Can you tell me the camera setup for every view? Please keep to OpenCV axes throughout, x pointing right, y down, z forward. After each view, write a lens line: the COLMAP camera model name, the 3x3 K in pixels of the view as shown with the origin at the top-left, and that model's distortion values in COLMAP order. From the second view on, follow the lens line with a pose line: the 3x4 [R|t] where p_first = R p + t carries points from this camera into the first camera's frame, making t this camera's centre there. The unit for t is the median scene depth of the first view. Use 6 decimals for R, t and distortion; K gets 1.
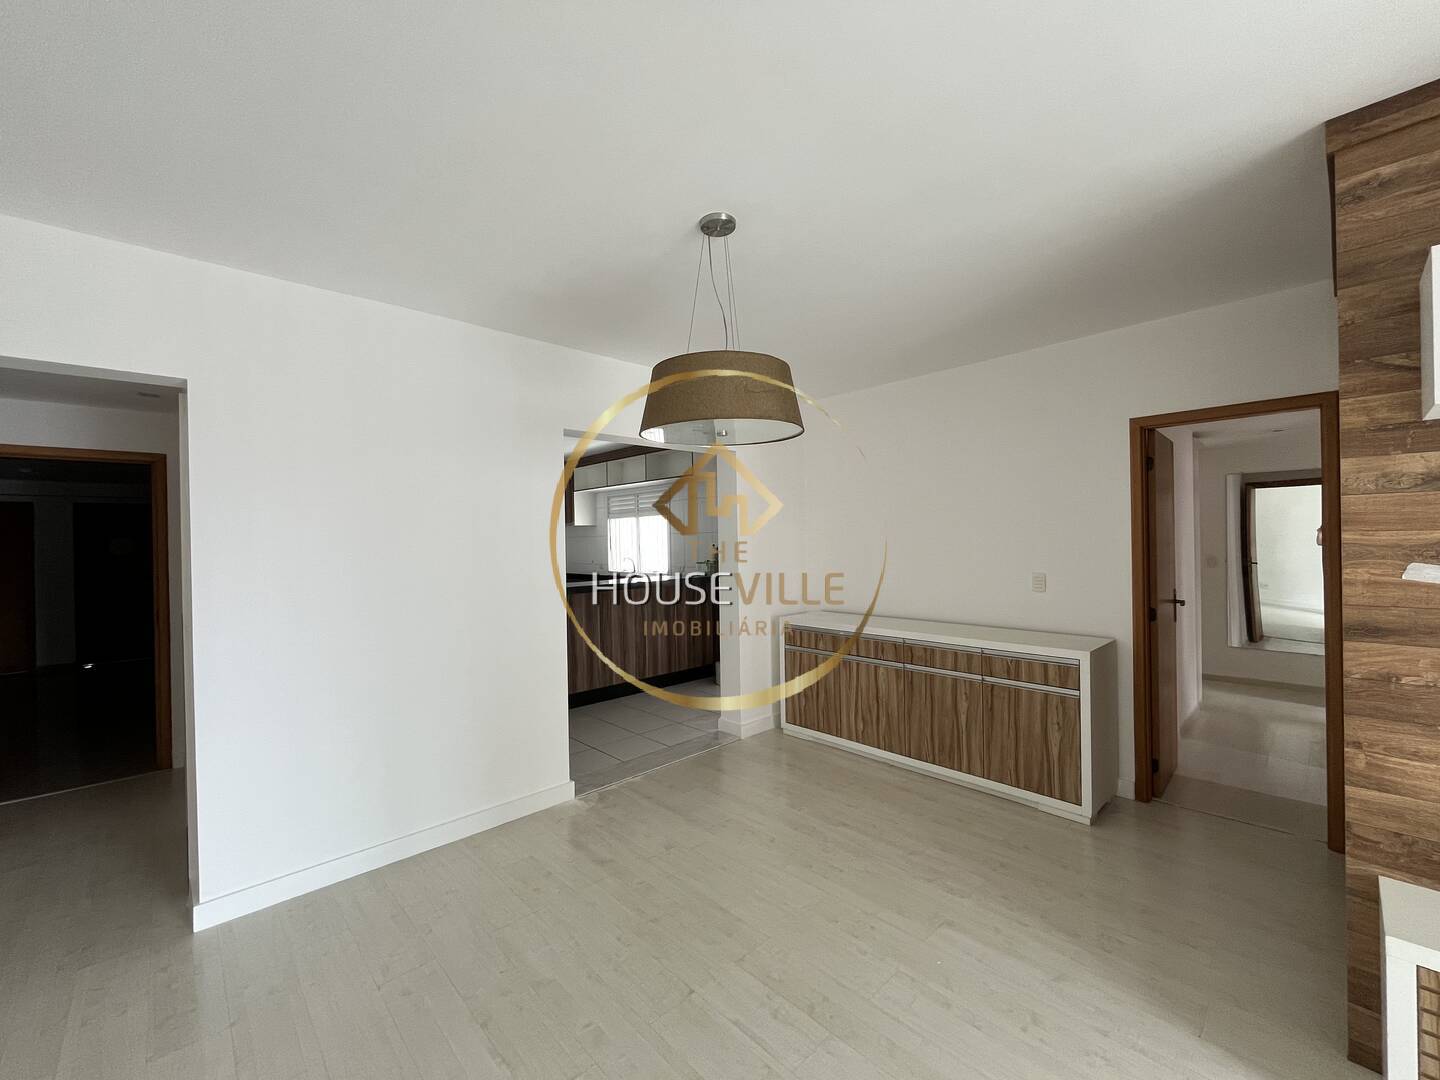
lens RADIAL K [[584.9, 0, 720.0], [0, 584.9, 540.0], [0, 0, 1]] dist [-0.003122, 0.000121]
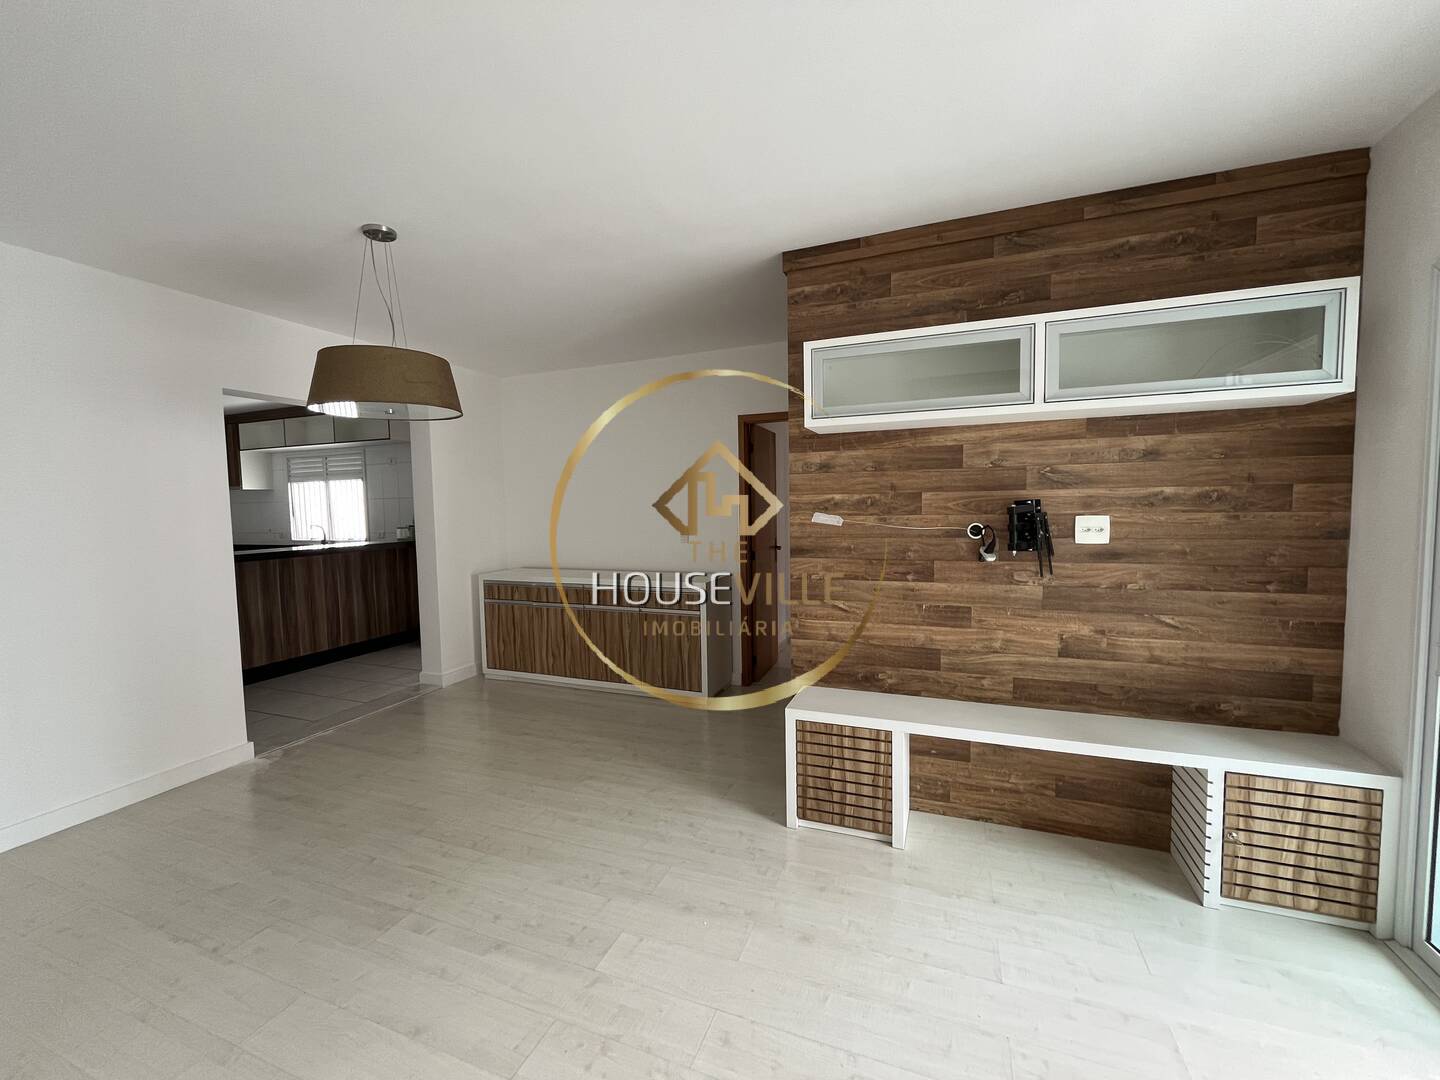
lens RADIAL K [[584.9, 0, 720.0], [0, 584.9, 540.0], [0, 0, 1]] dist [-0.003122, 0.000121]
pose [[0.905235, -0.026558, 0.424081, 0.057364], [0.003245, 0.998448, 0.055602, 0.009164], [-0.424899, -0.048957, 0.903916, -0.216866]]
